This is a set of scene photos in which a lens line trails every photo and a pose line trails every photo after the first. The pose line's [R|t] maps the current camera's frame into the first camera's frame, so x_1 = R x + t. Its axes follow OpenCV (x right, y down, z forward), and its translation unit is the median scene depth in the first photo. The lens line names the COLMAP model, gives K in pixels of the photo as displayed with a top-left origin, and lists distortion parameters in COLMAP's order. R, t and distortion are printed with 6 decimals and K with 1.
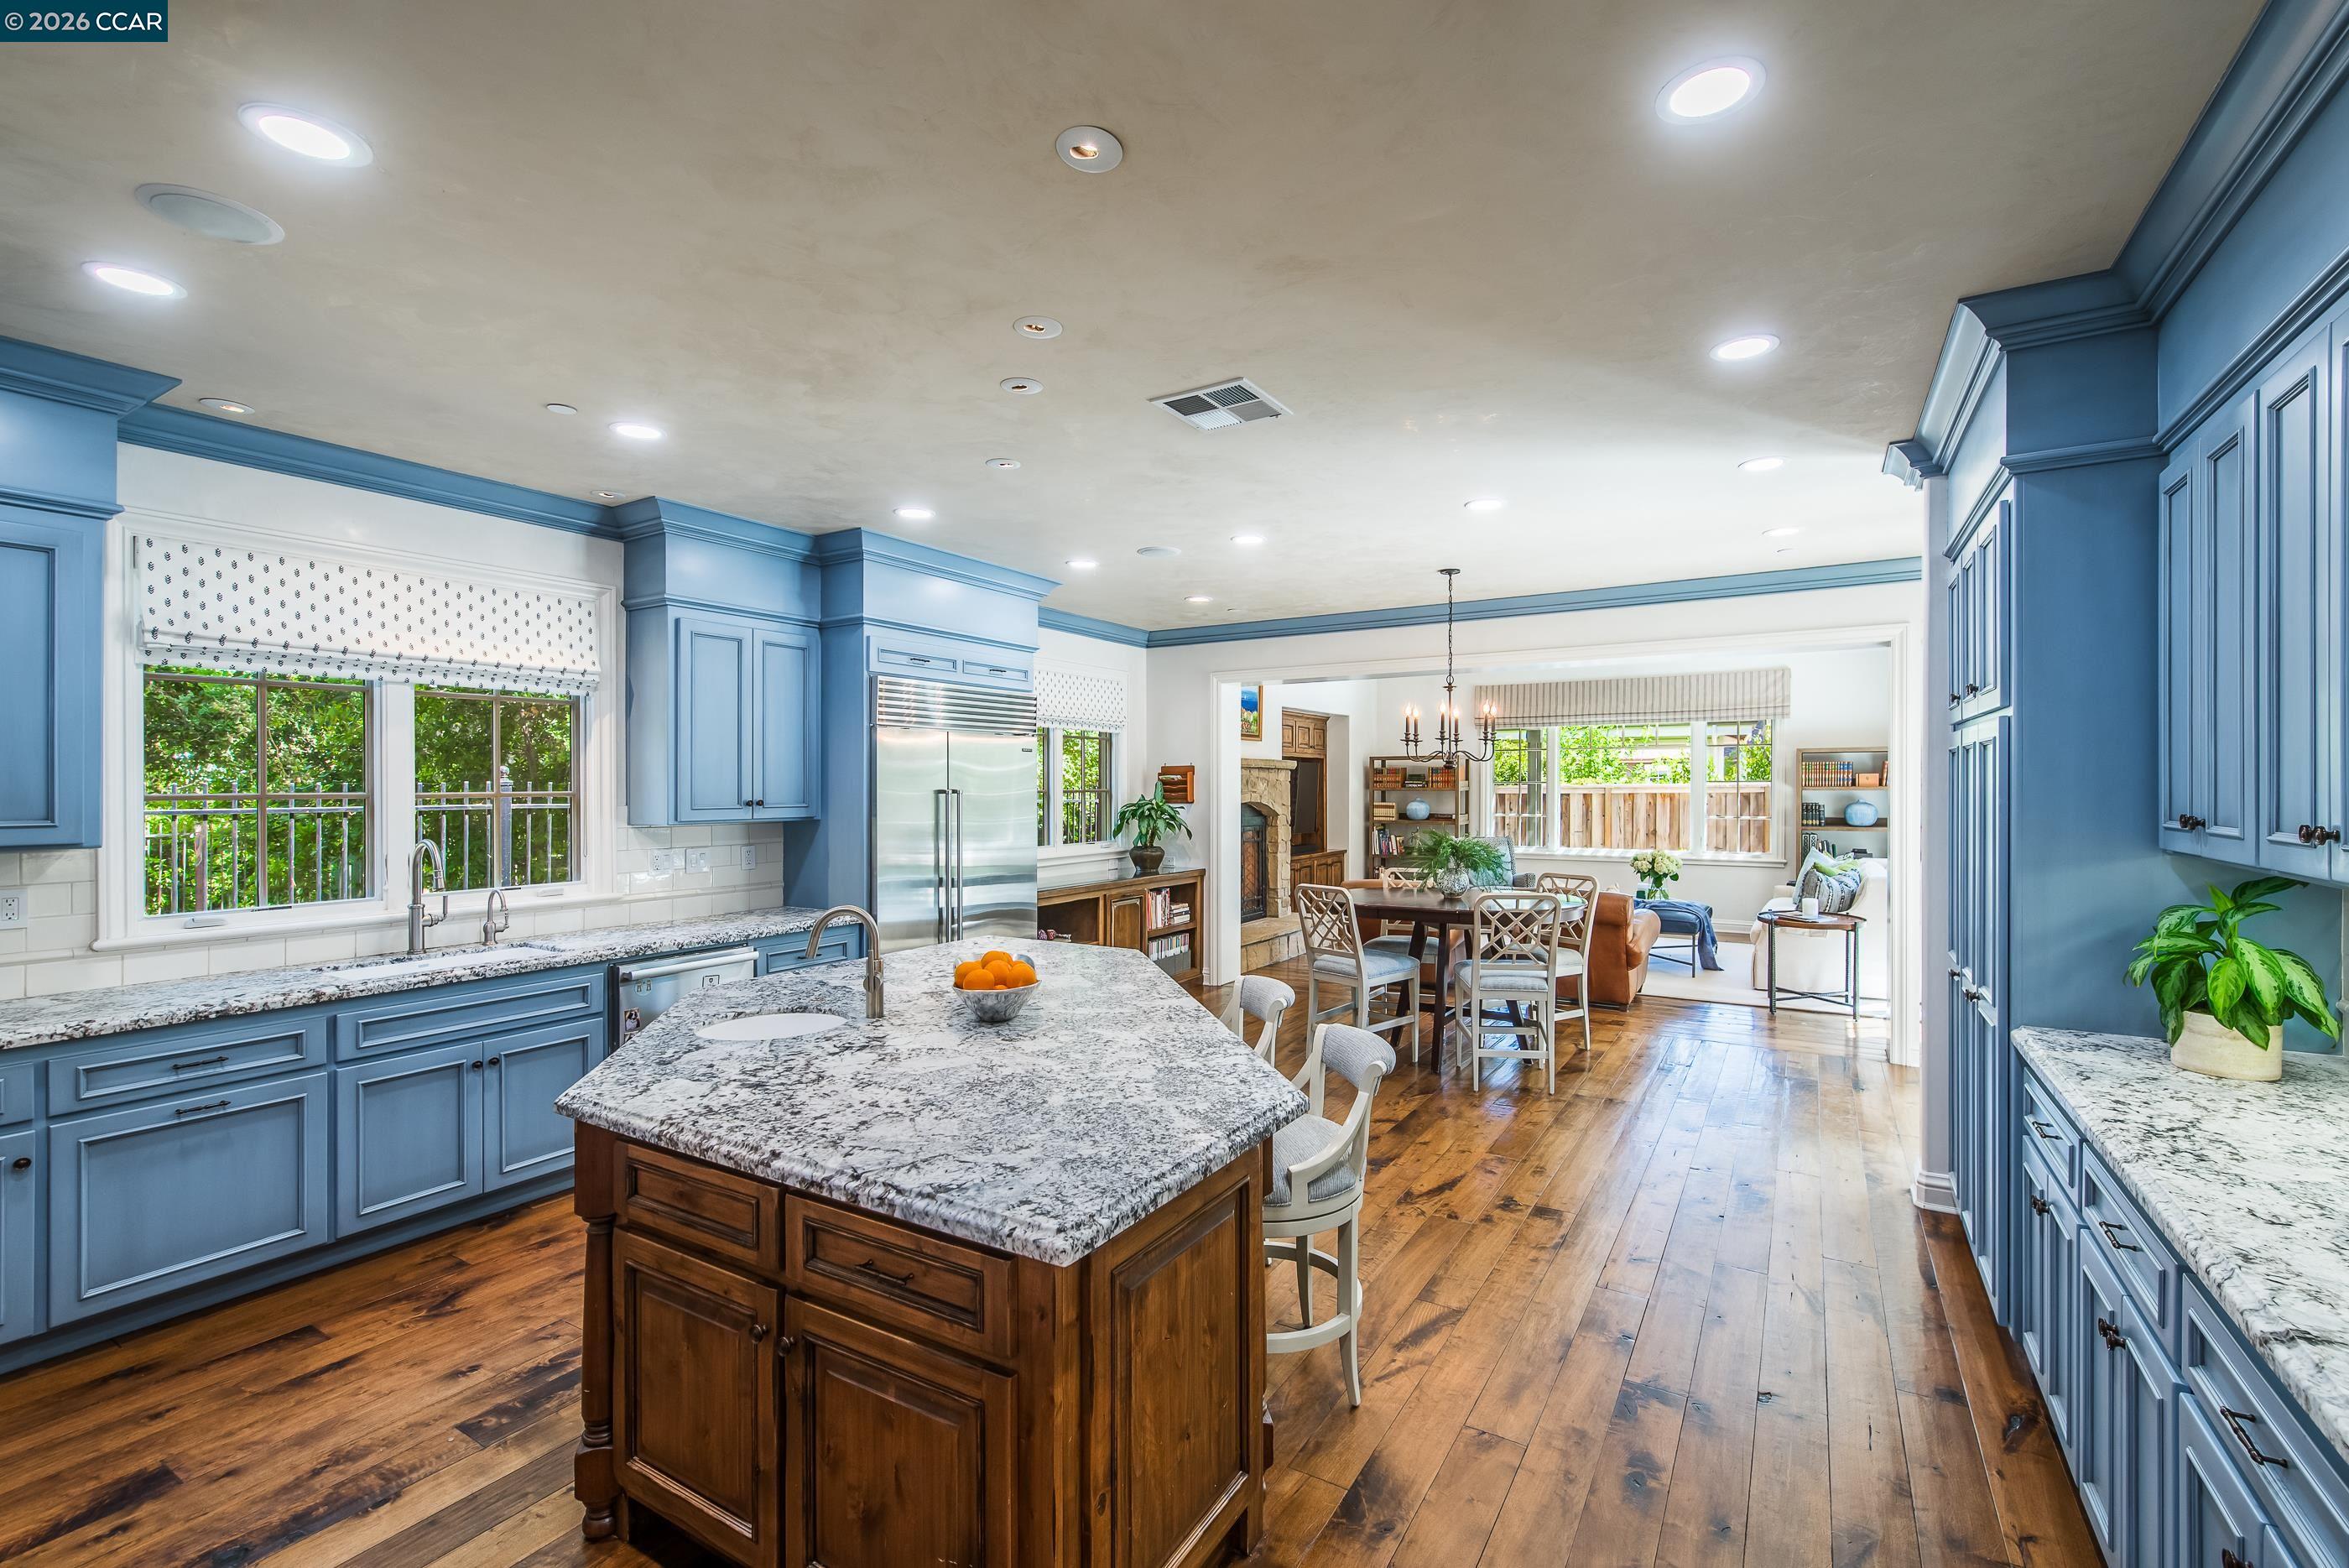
lens RADIAL K [[1020.5, 0, 1201.8], [0, 1020.5, 797.4], [0, 0, 1]] dist [0.003378, -0.001374]
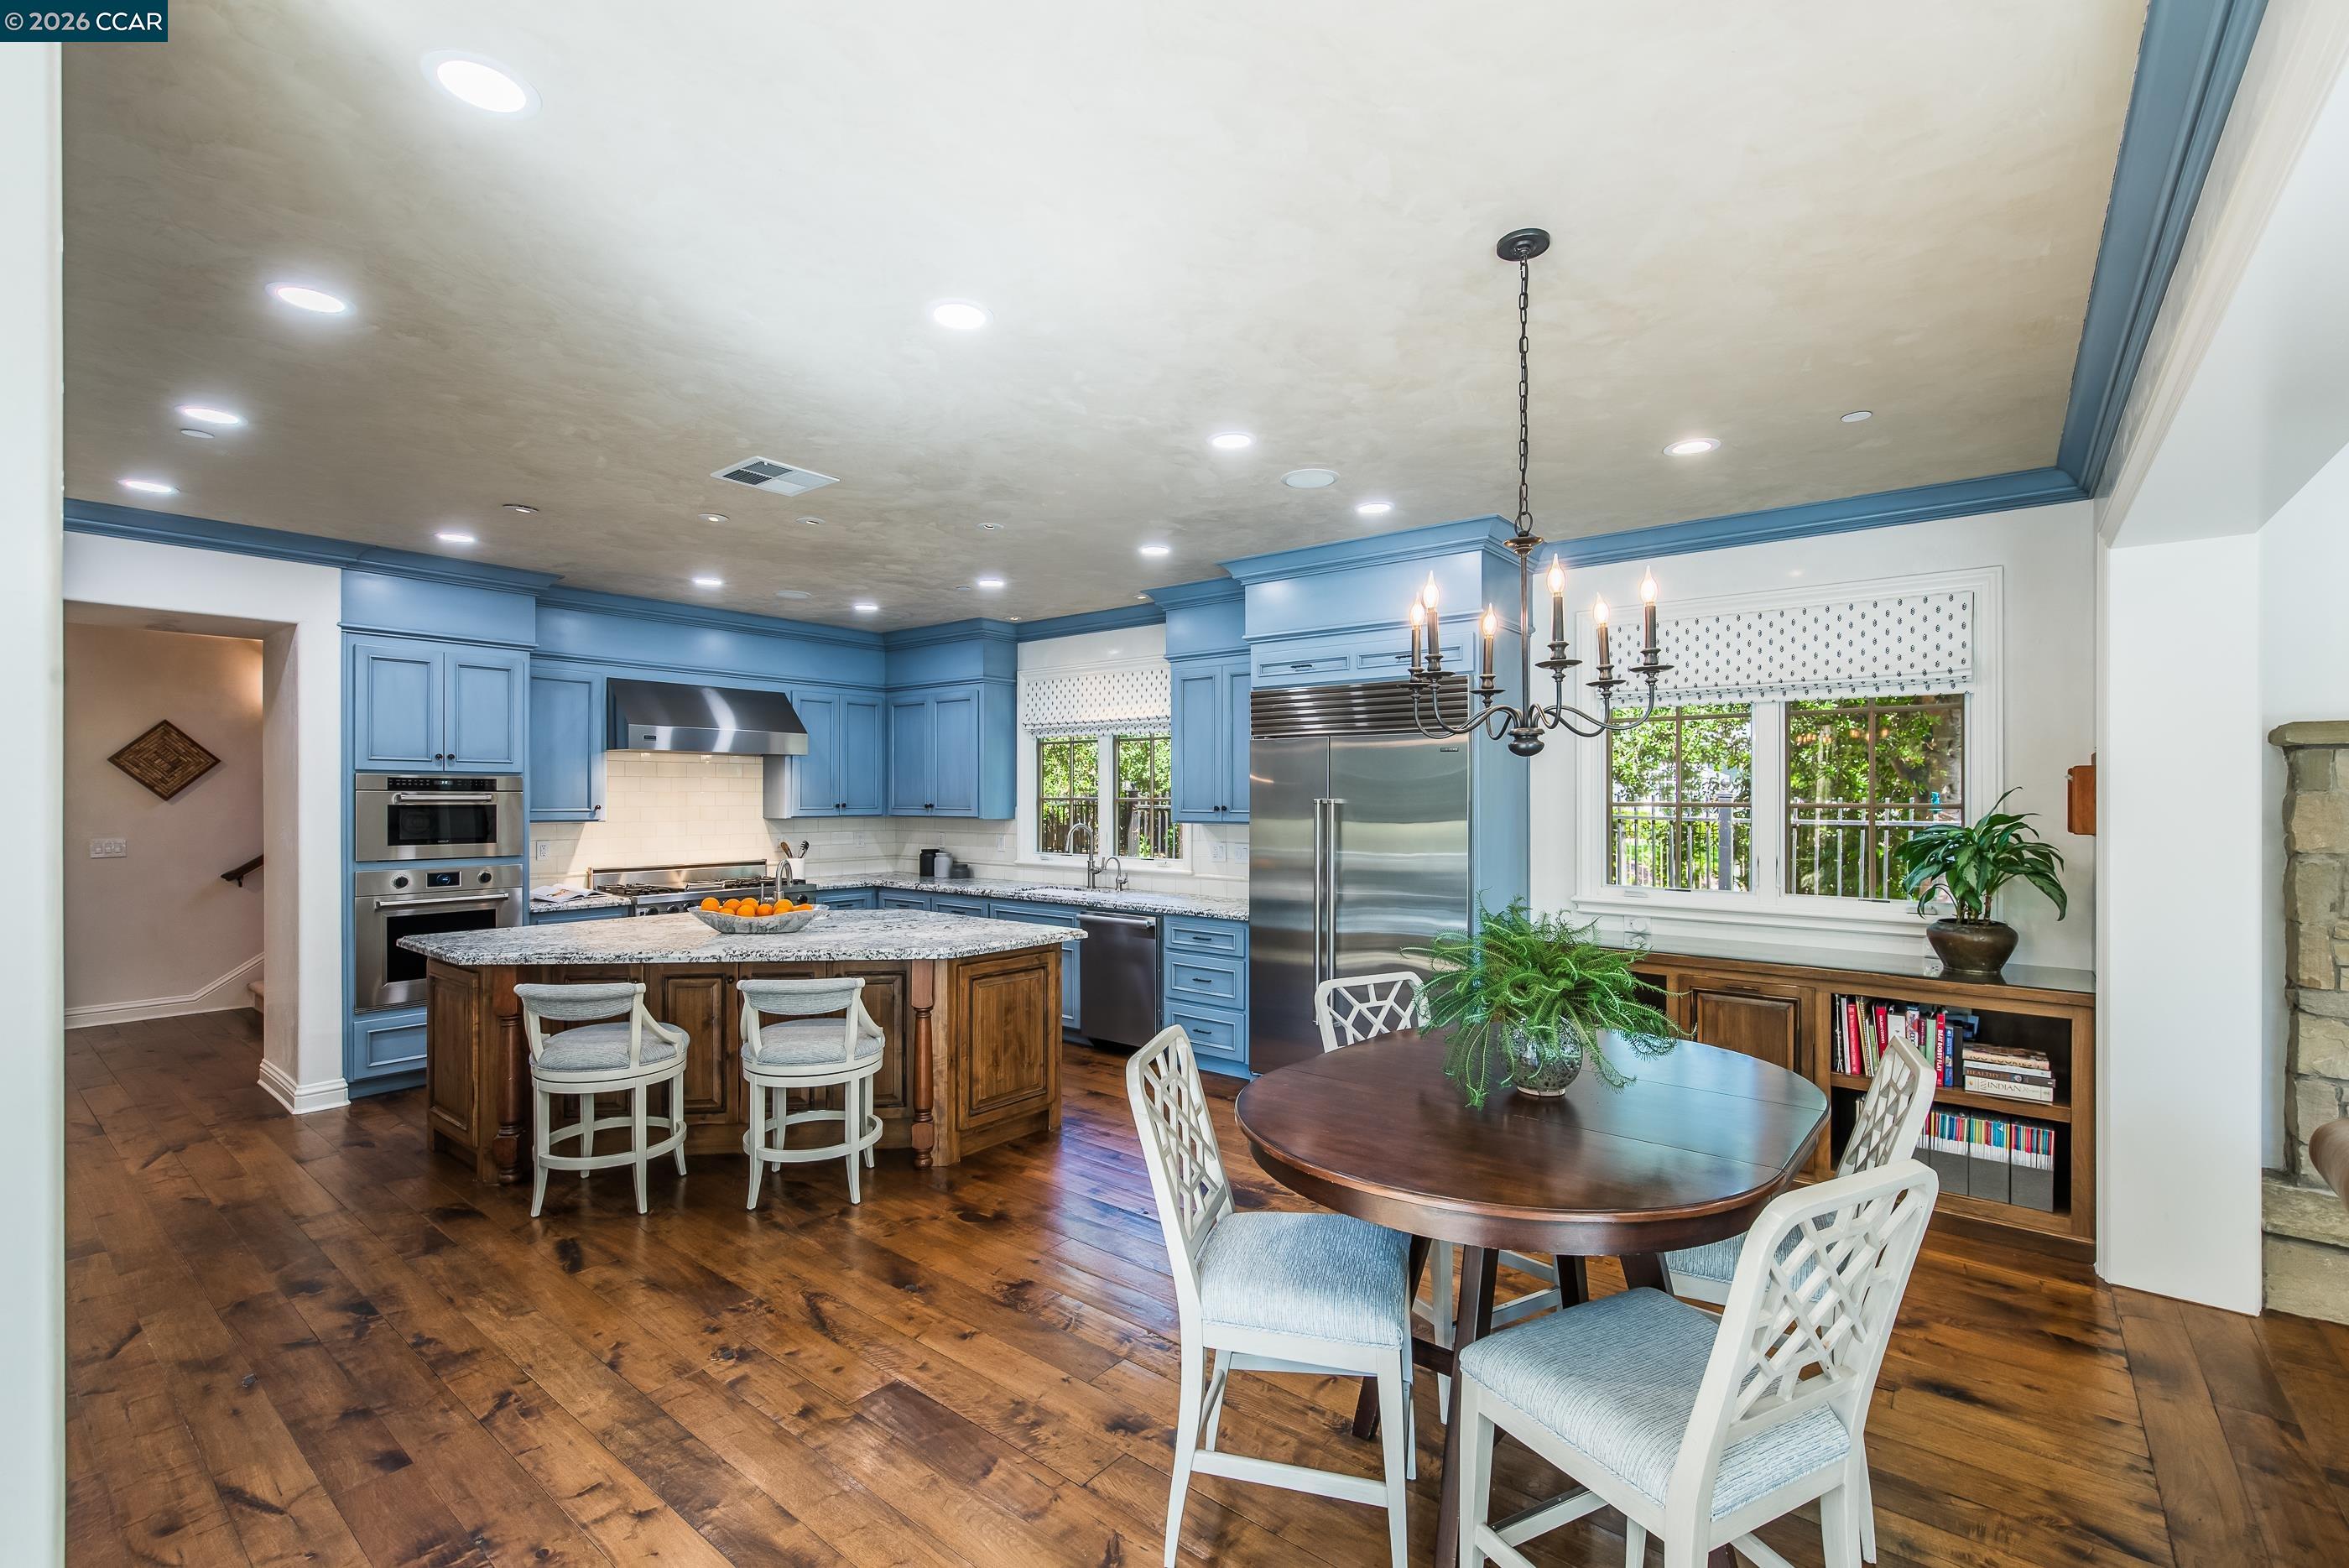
lens RADIAL K [[1020.5, 0, 1187.2], [0, 1020.5, 800.2], [0, 0, 1]] dist [0.003378, -0.001374]
pose [[-0.132434, 0.007628, -0.991162, 0.475591], [-0.013735, 0.999860, 0.009531, -0.009316], [0.991097, 0.014876, -0.132311, 0.683259]]
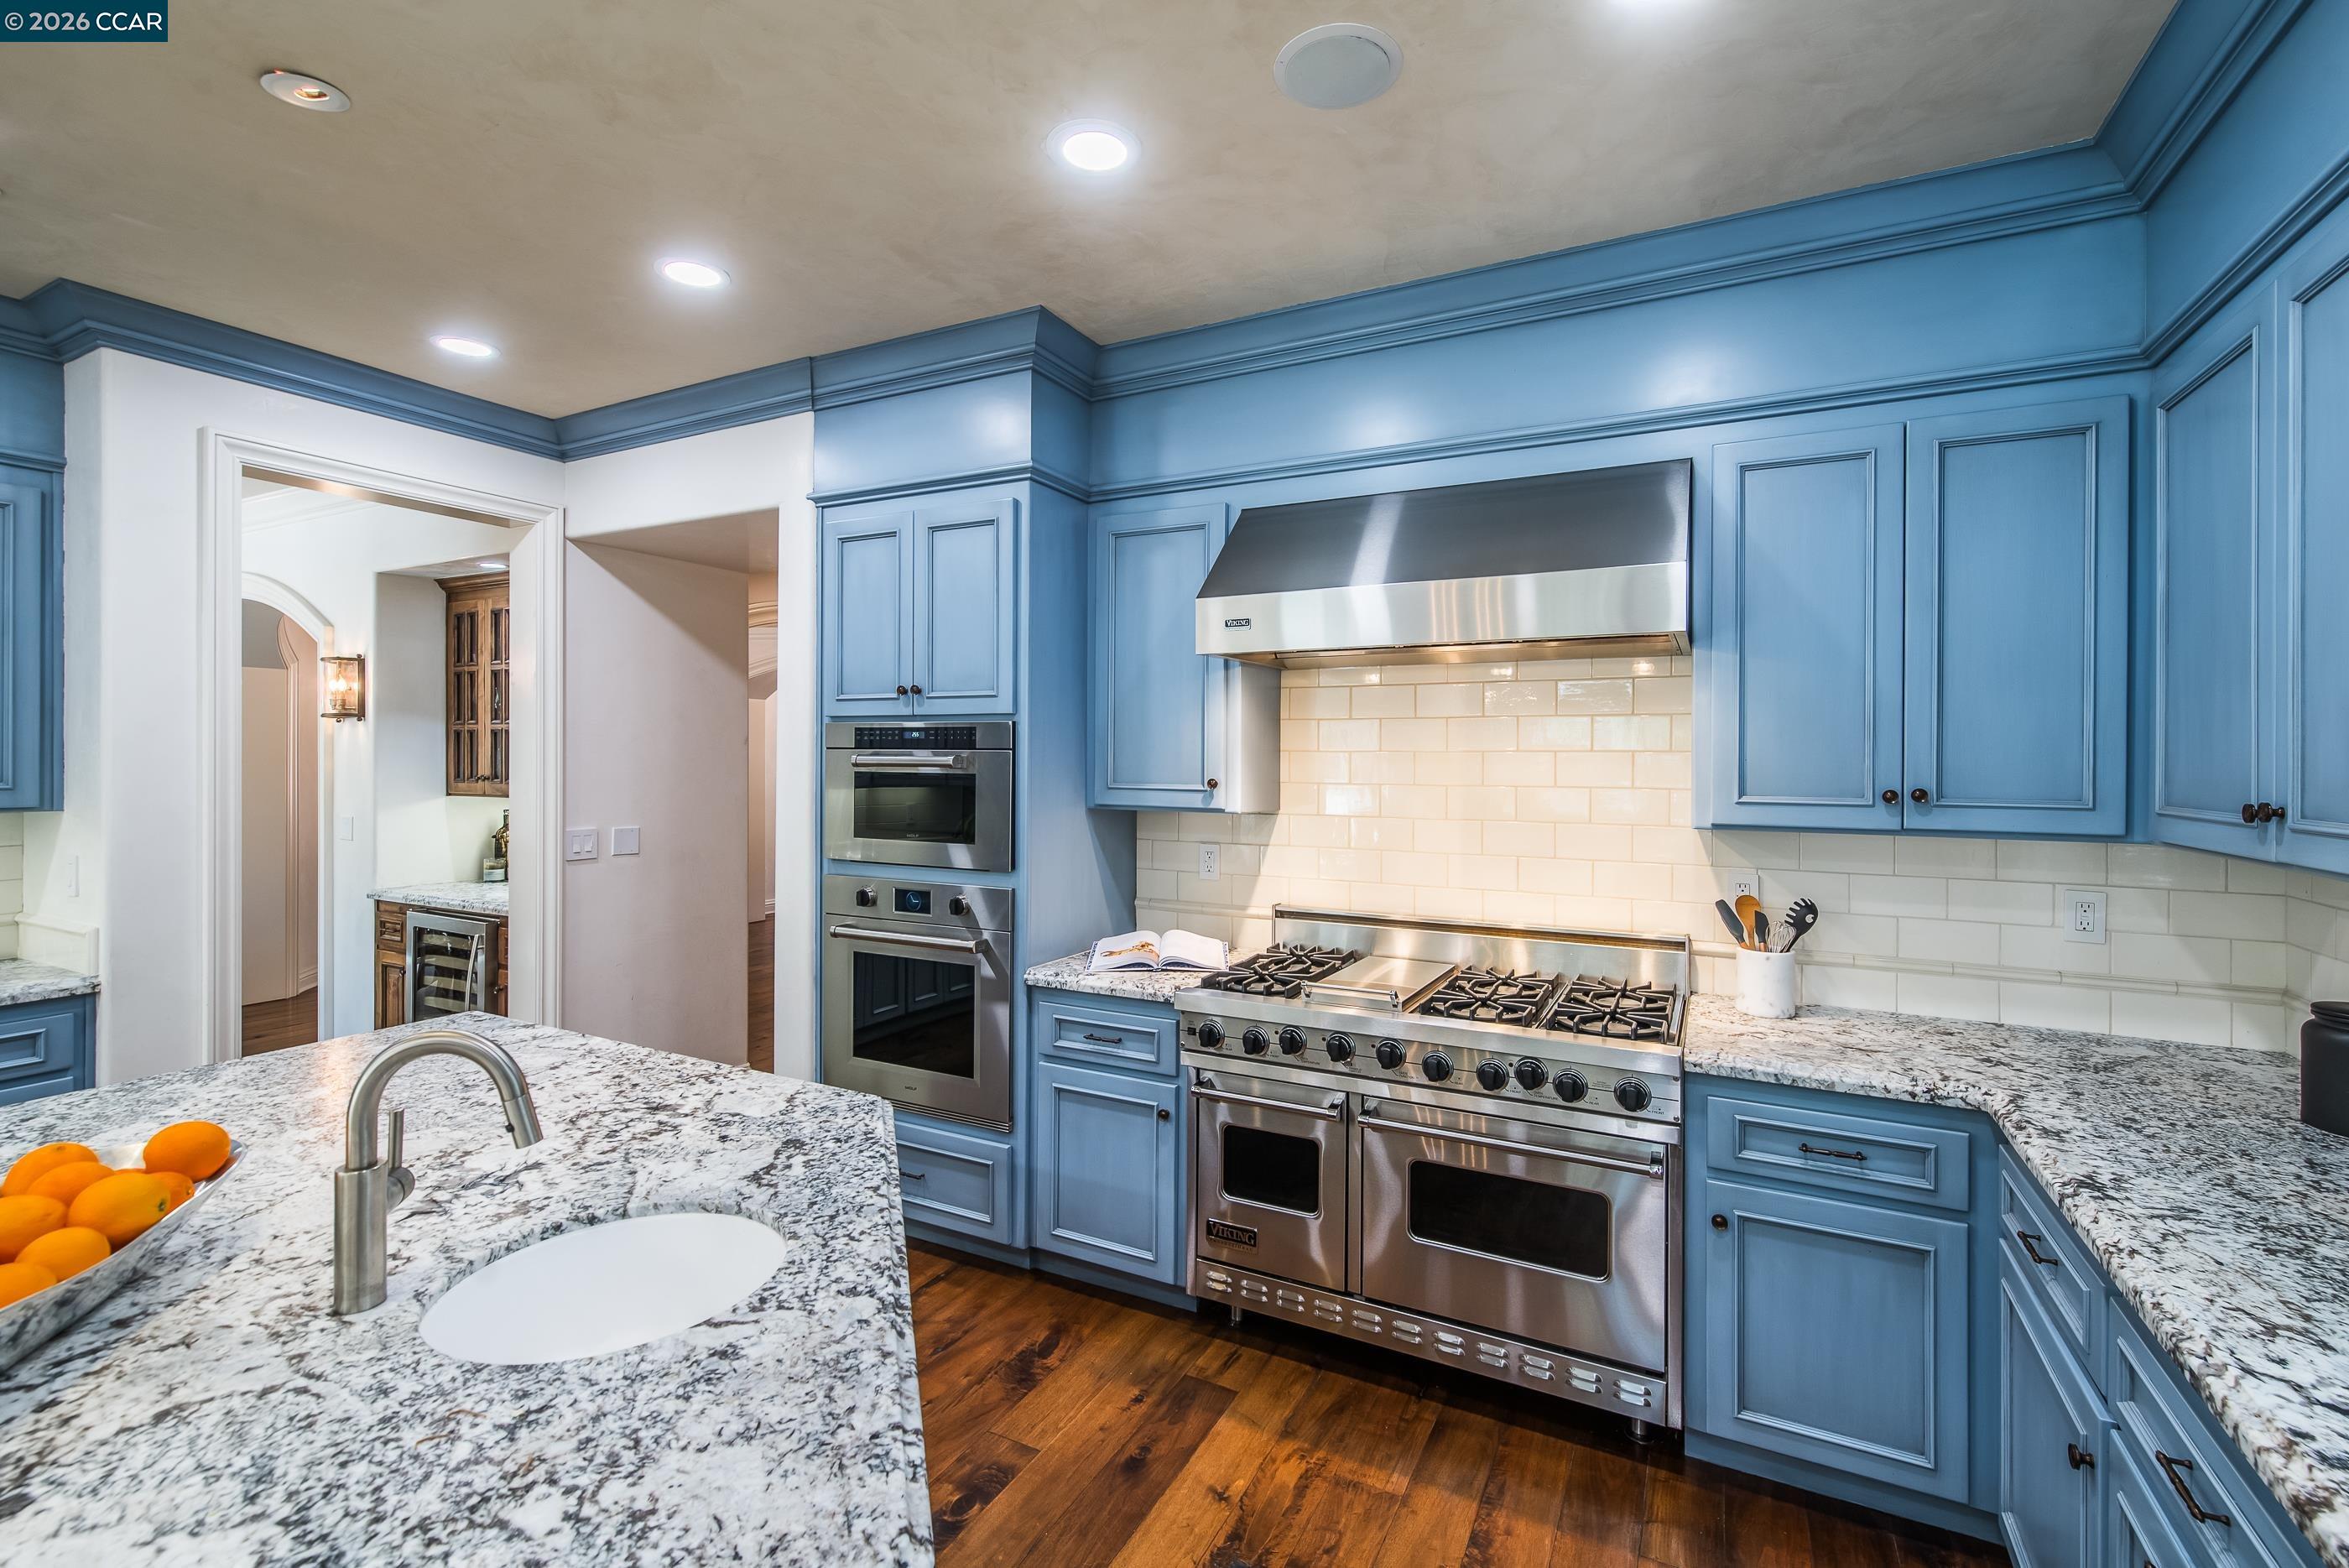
lens RADIAL K [[1020.5, 0, 1190.7], [0, 1020.5, 761.6], [0, 0, 1]] dist [0.003378, -0.001374]
pose [[-0.998078, -0.002463, -0.061924, -0.221951], [-0.003509, 0.999853, 0.016778, -0.004388], [0.061874, 0.016963, -0.997940, 0.503380]]
